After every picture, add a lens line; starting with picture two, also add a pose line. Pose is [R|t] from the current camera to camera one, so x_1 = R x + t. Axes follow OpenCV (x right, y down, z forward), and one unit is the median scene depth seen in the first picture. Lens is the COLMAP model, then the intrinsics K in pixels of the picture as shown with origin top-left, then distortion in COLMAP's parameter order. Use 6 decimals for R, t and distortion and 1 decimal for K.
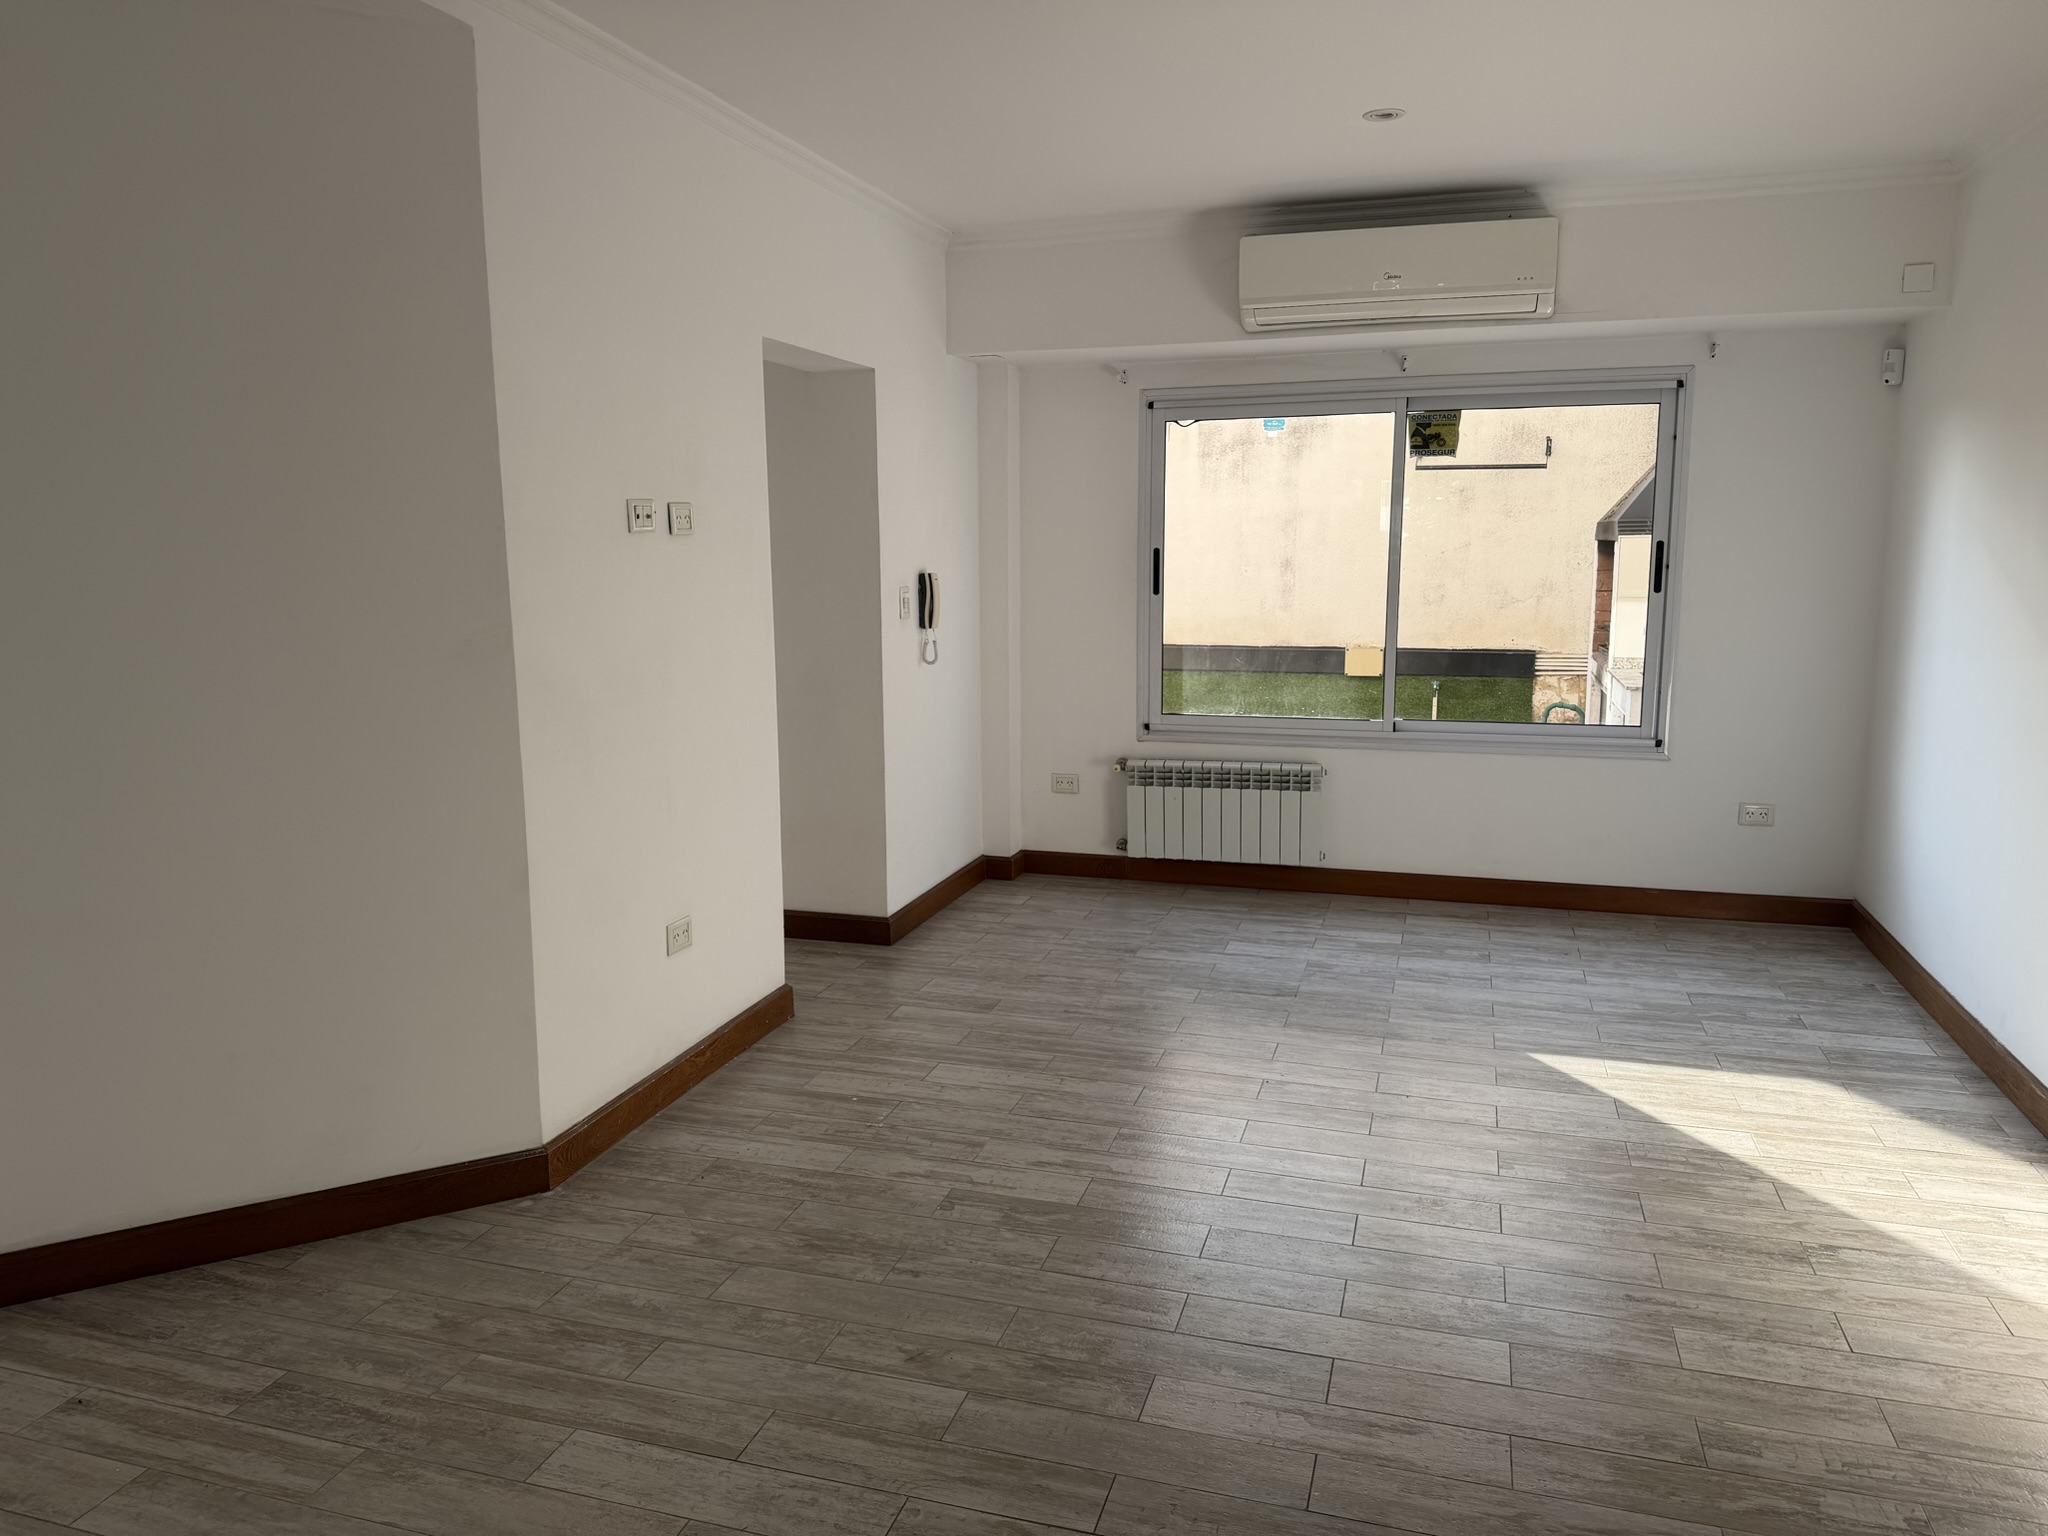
lens RADIAL K [[1428.1, 0, 1030.1], [0, 1428.1, 759.1], [0, 0, 1]] dist [0.056613, -0.065142]
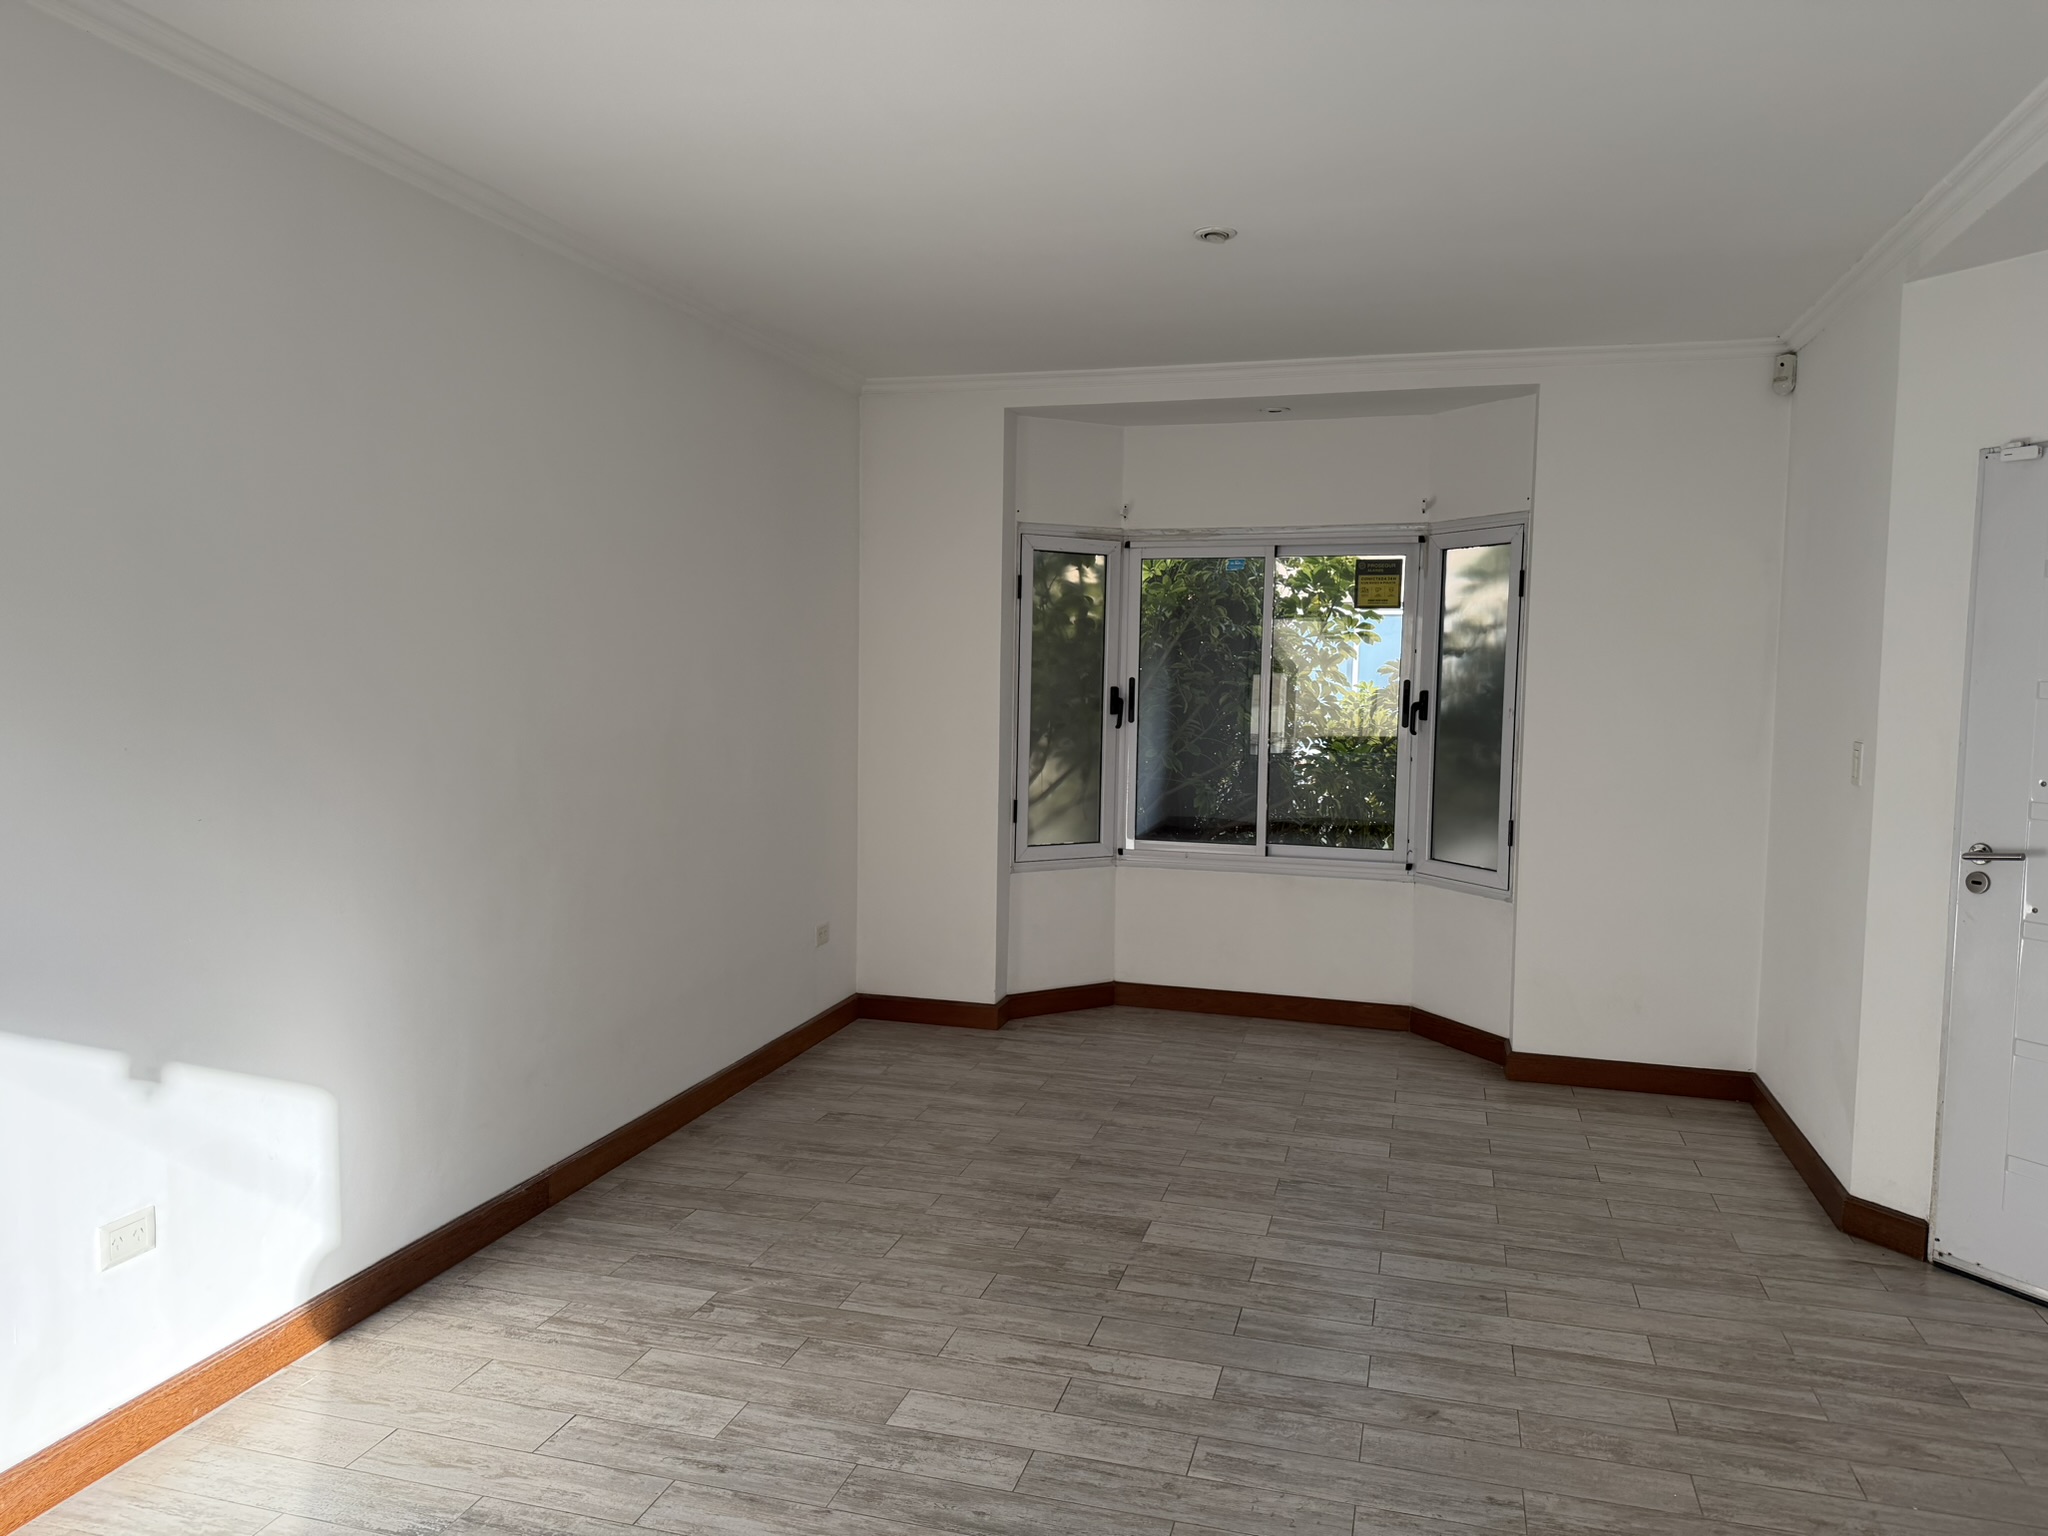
lens RADIAL K [[1428.1, 0, 1022.9], [0, 1428.1, 745.6], [0, 0, 1]] dist [0.056613, -0.065142]
pose [[-0.999908, -0.007685, -0.011169, 0.193581], [-0.009878, 0.977245, 0.211884, -0.246015], [0.009287, 0.211975, -0.977231, 1.523819]]
